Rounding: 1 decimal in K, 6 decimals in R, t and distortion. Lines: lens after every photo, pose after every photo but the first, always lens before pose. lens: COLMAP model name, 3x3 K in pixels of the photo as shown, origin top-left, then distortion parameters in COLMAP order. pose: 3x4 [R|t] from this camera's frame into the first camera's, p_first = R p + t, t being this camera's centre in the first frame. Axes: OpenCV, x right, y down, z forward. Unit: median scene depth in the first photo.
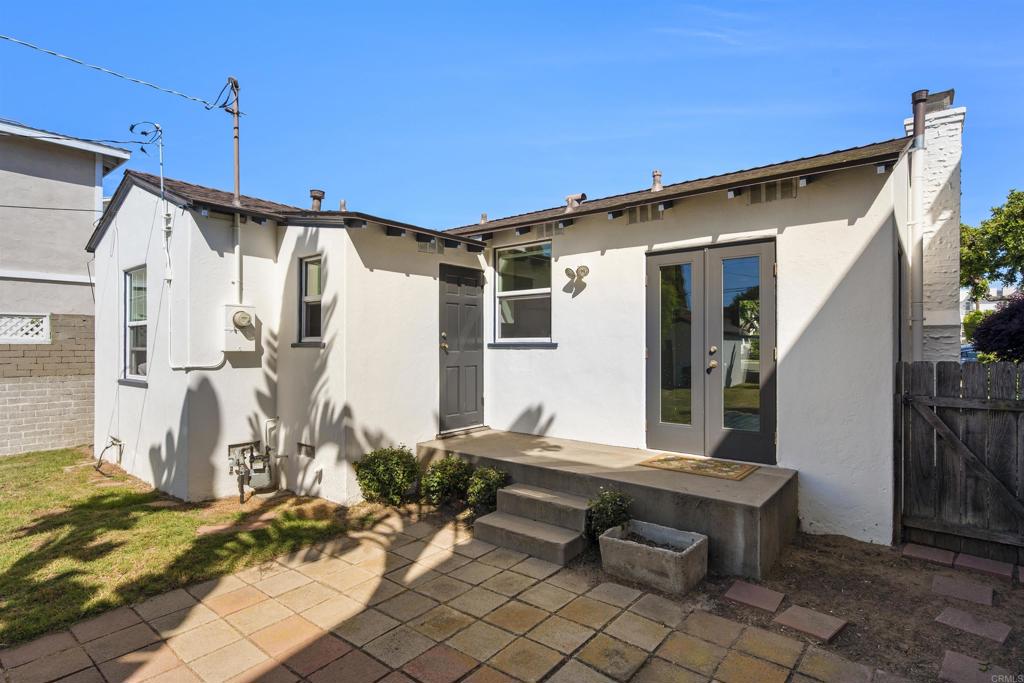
lens RADIAL K [[511.5, 0, 516.9], [0, 511.5, 350.0], [0, 0, 1]] dist [0.001397, -0.000294]
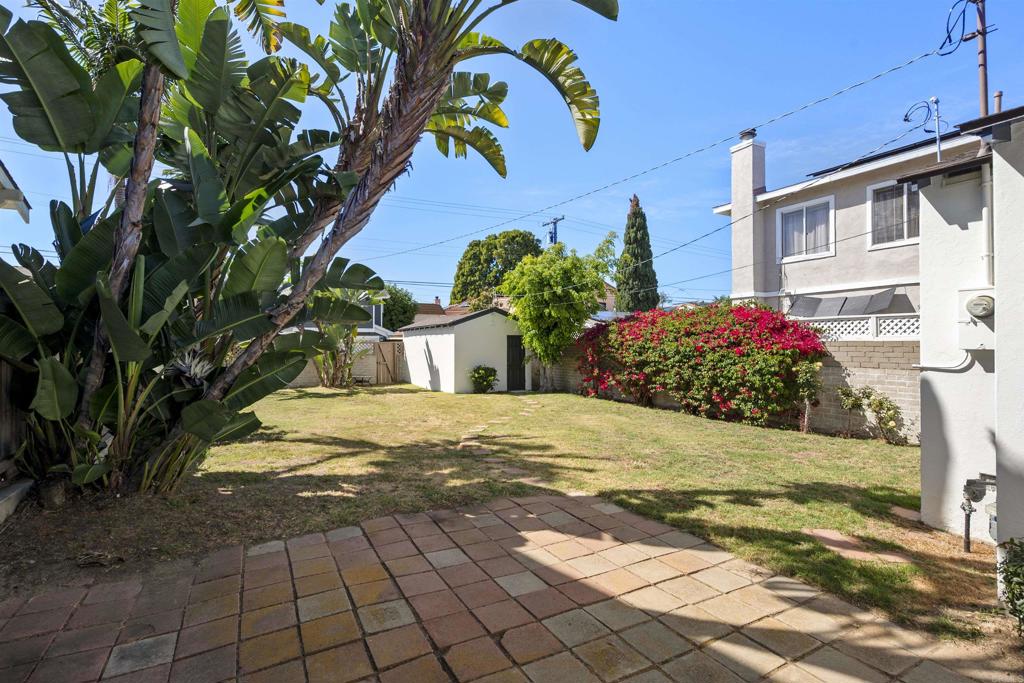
lens RADIAL K [[480.4, 0, 504.0], [0, 480.4, 345.1], [0, 0, 1]] dist [0.005776, -0.000192]
pose [[-0.397444, 0.004844, -0.917614, 0.415231], [0.001798, 0.999988, 0.004500, -0.009386], [0.917625, 0.000139, -0.397448, 0.693191]]
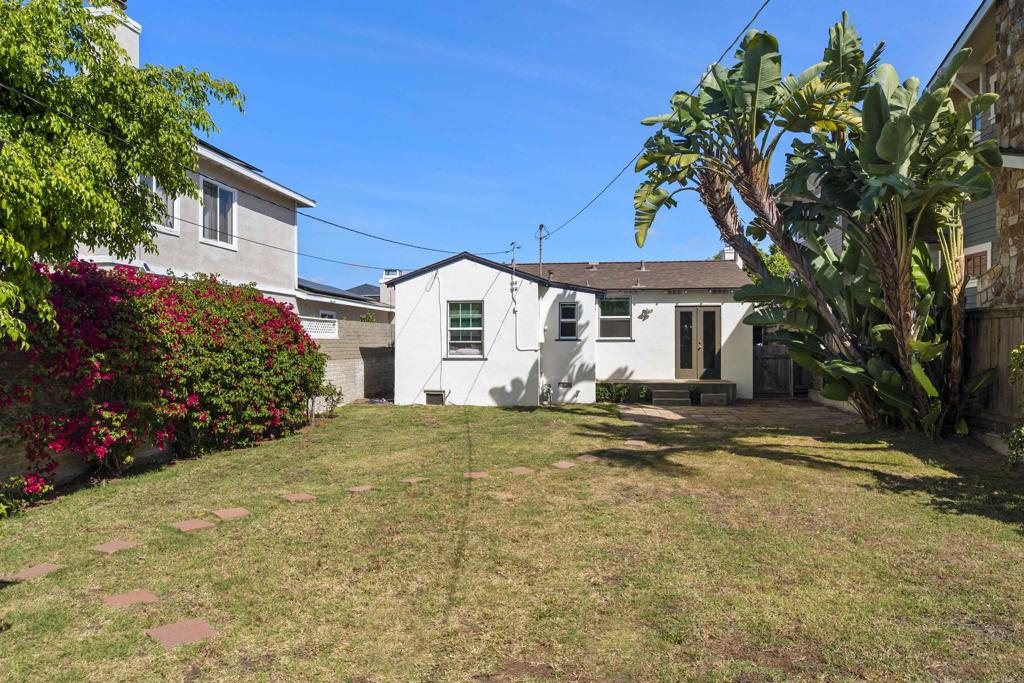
lens RADIAL K [[659.4, 0, 508.9], [0, 659.4, 344.0], [0, 0, 1]] dist [0.013874, -0.005225]
pose [[0.854272, 0.000928, 0.519826, -2.285476], [0.004704, 0.999944, -0.009515, 0.037644], [-0.519805, 0.010574, 0.854219, -1.495745]]
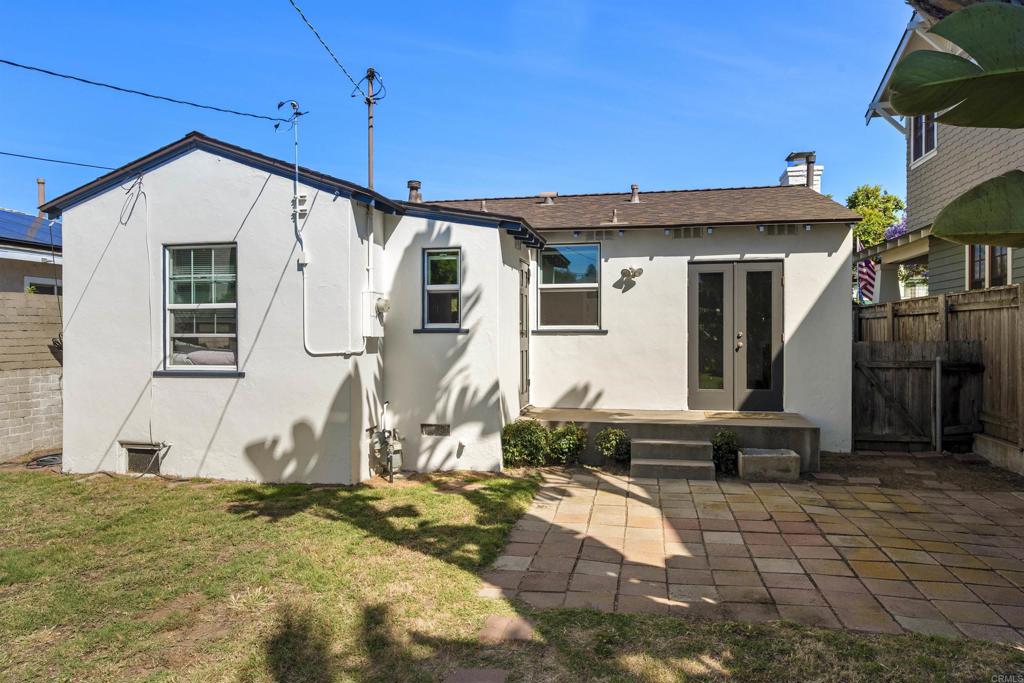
lens RADIAL K [[659.4, 0, 507.6], [0, 659.4, 342.6], [0, 0, 1]] dist [0.013874, -0.005225]
pose [[0.888782, -0.006194, 0.458288, -0.945894], [0.004893, 0.999980, 0.004026, 0.009925], [-0.458304, -0.001335, 0.888794, -0.302298]]
